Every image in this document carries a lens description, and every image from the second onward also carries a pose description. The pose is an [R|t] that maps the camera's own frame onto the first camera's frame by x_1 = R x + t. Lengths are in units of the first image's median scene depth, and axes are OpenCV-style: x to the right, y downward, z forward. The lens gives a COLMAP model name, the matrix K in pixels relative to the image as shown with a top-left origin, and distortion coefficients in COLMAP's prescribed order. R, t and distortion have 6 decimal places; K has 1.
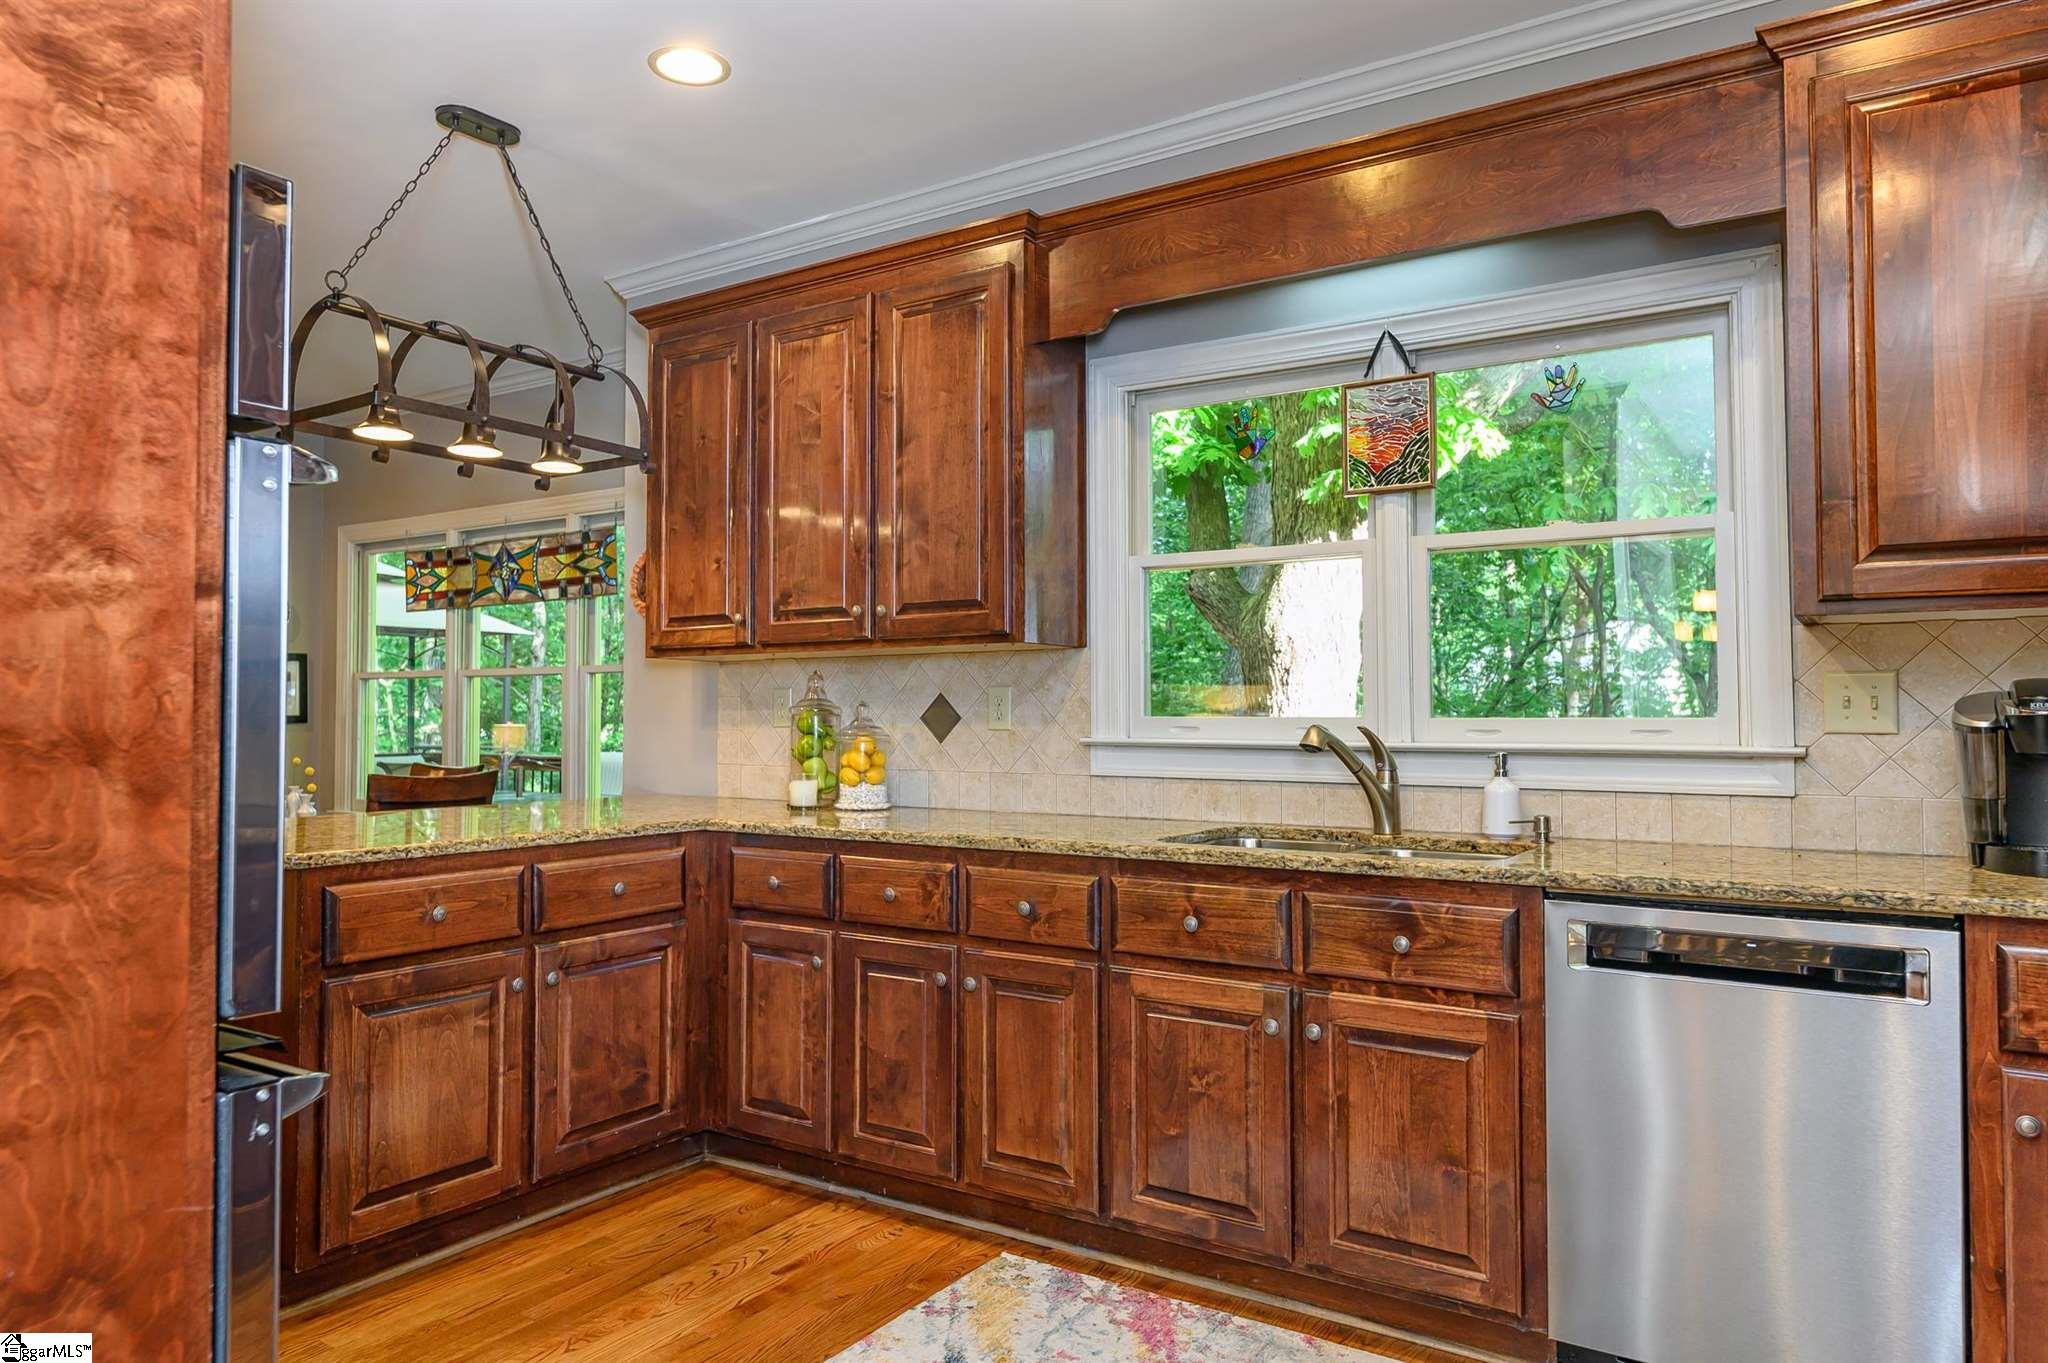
lens RADIAL K [[1326.3, 0, 1024.0], [0, 1326.3, 681.5], [0, 0, 1]] dist [0.000129, -0.001285]
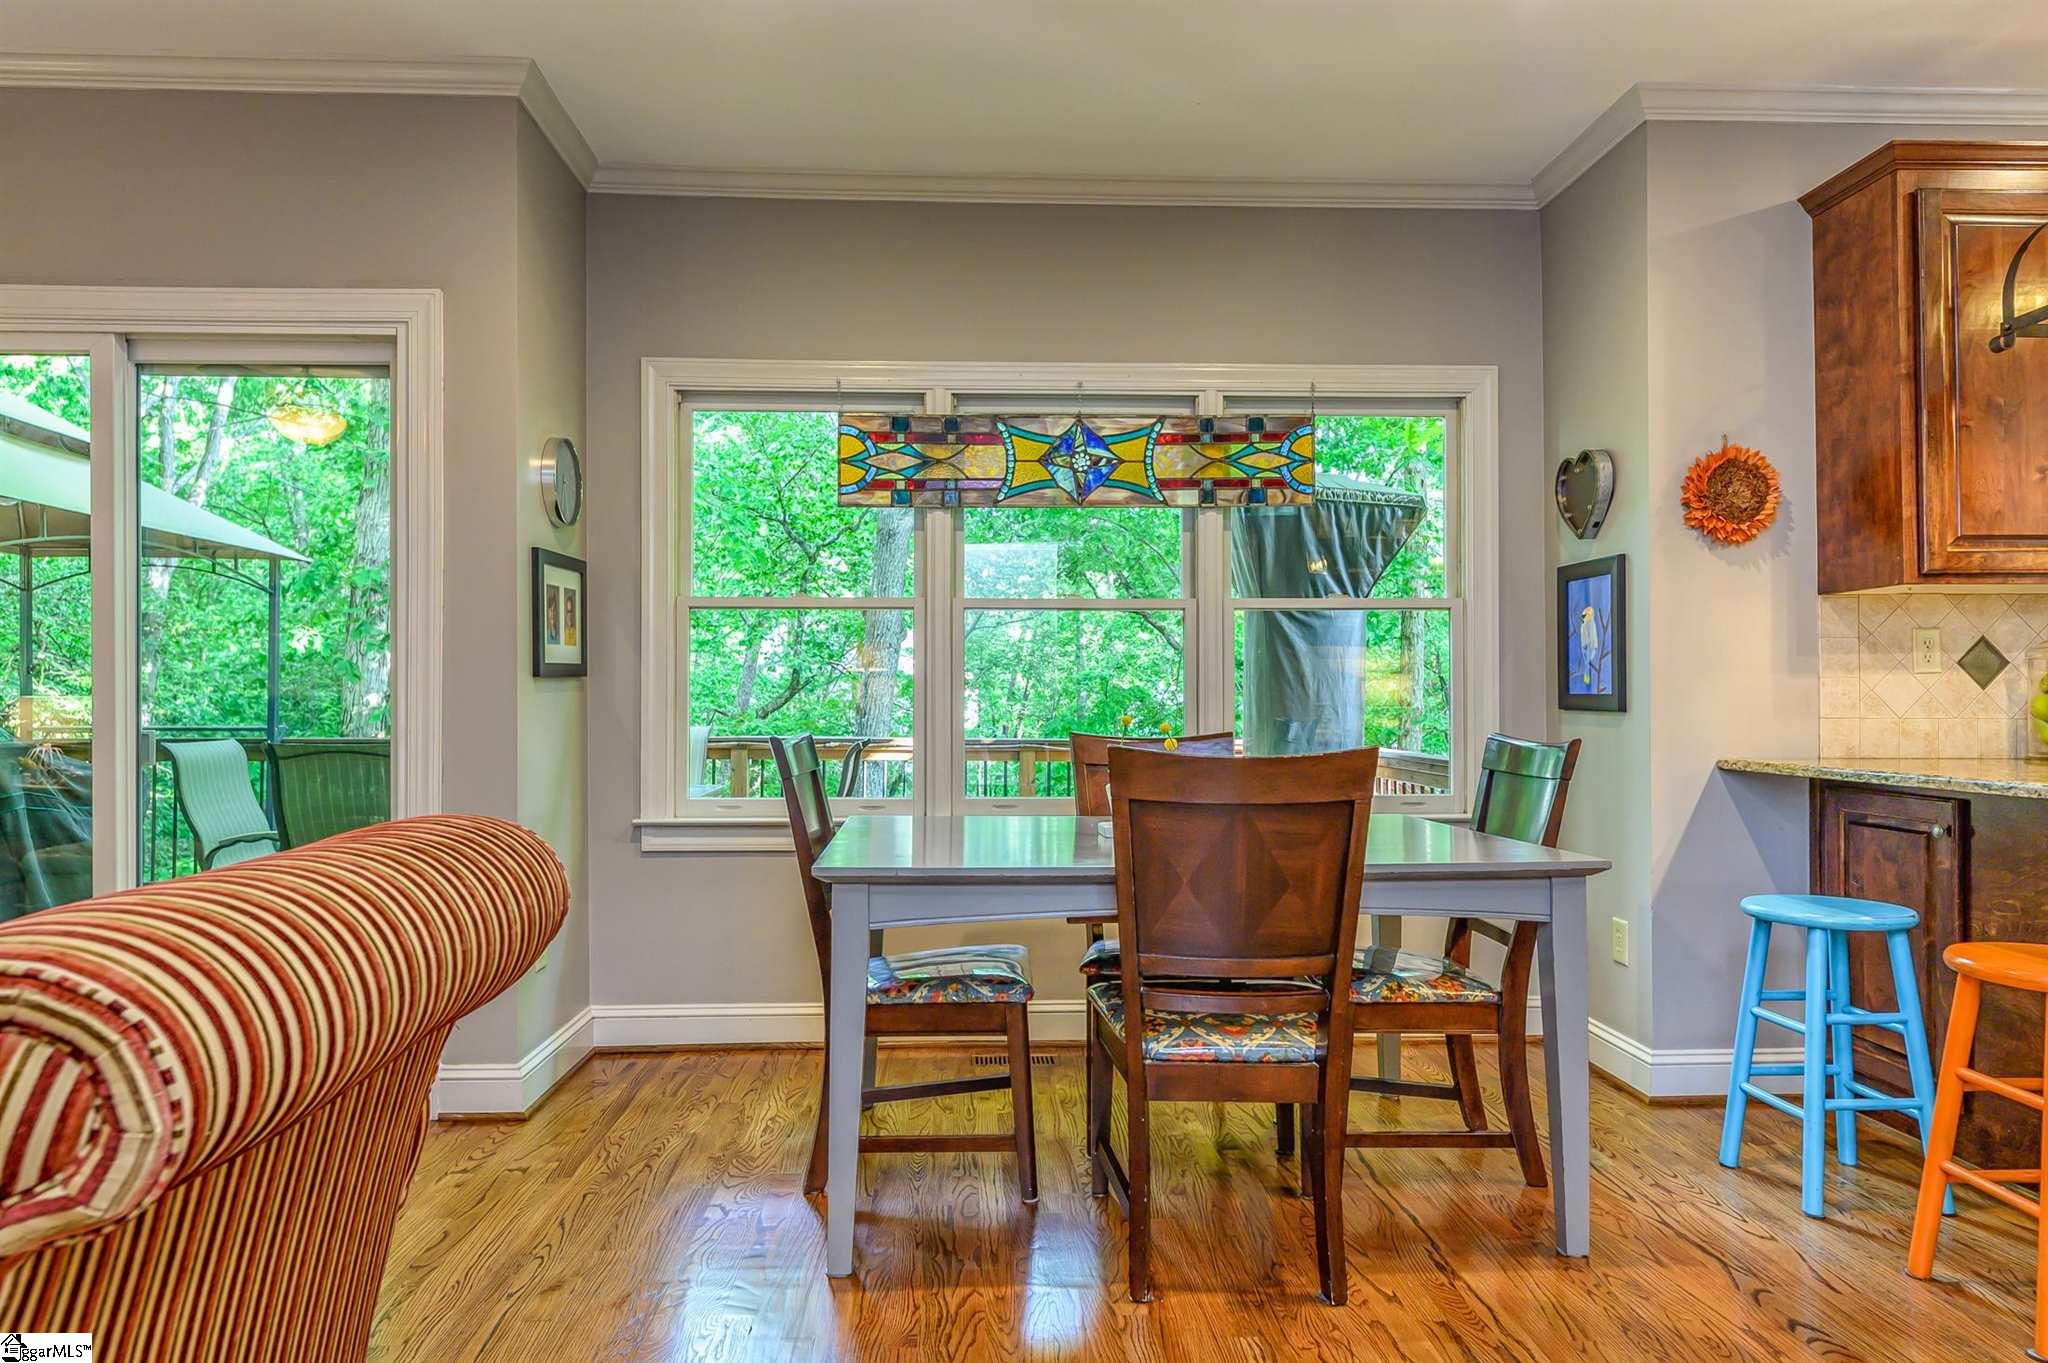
lens RADIAL K [[1268.9, 0, 1024.0], [0, 1268.9, 681.5], [0, 0, 1]] dist [0.000653, 0.001055]
pose [[0.811801, 0.006909, 0.583893, -0.851275], [-0.012624, 0.999904, 0.005720, 0.031906], [-0.583797, -0.012015, 0.811811, 0.502513]]
